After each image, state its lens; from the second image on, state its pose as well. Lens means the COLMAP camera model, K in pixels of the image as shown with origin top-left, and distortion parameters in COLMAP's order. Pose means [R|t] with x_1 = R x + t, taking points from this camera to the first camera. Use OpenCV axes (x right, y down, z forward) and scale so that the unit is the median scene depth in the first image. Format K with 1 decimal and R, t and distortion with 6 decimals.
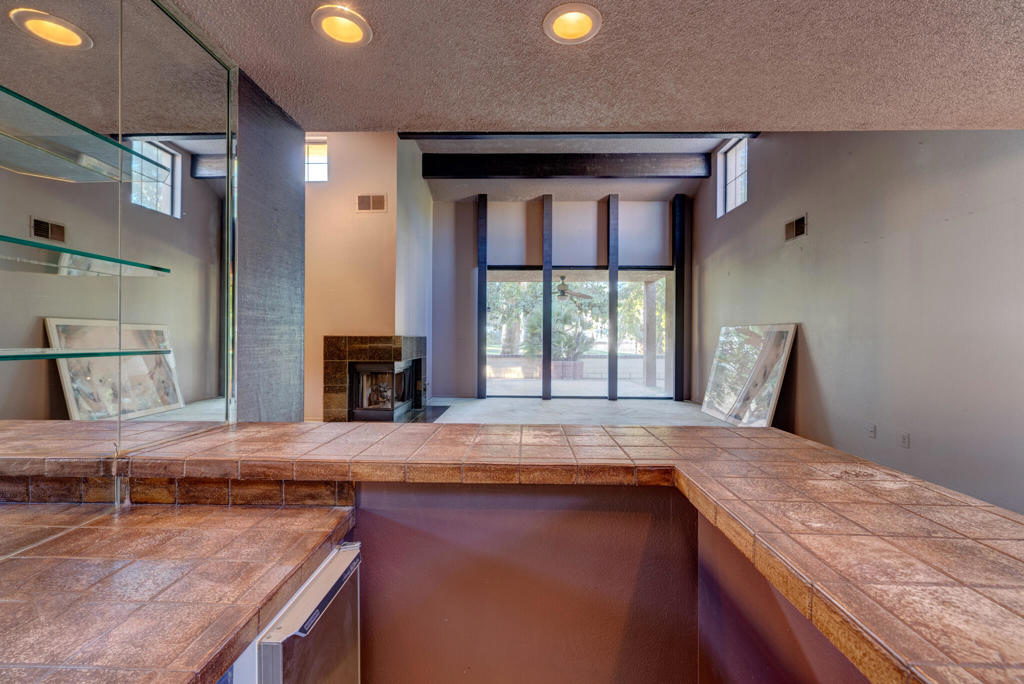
lens RADIAL K [[457.4, 0, 513.6], [0, 457.4, 338.7], [0, 0, 1]] dist [0.000899, -0.000191]
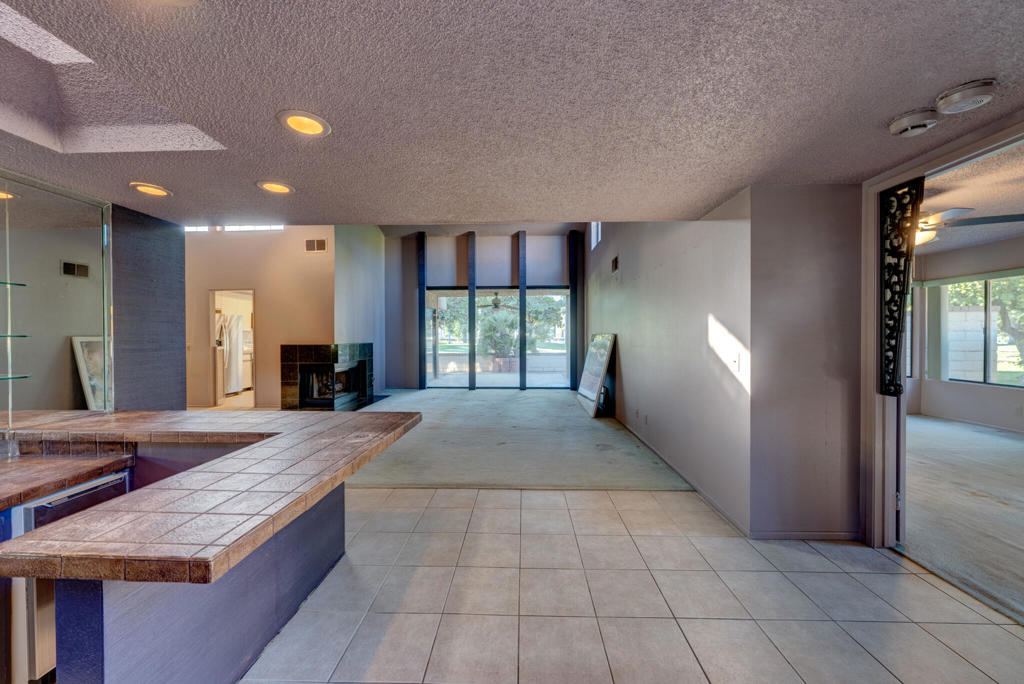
lens RADIAL K [[383.6, 0, 506.5], [0, 383.6, 340.8], [0, 0, 1]] dist [-0.001064, -0.000041]
pose [[0.999930, -0.008722, -0.007999, 0.209309], [0.008813, 0.999896, 0.011457, -0.020172], [0.007898, -0.011527, 0.999902, -0.101004]]
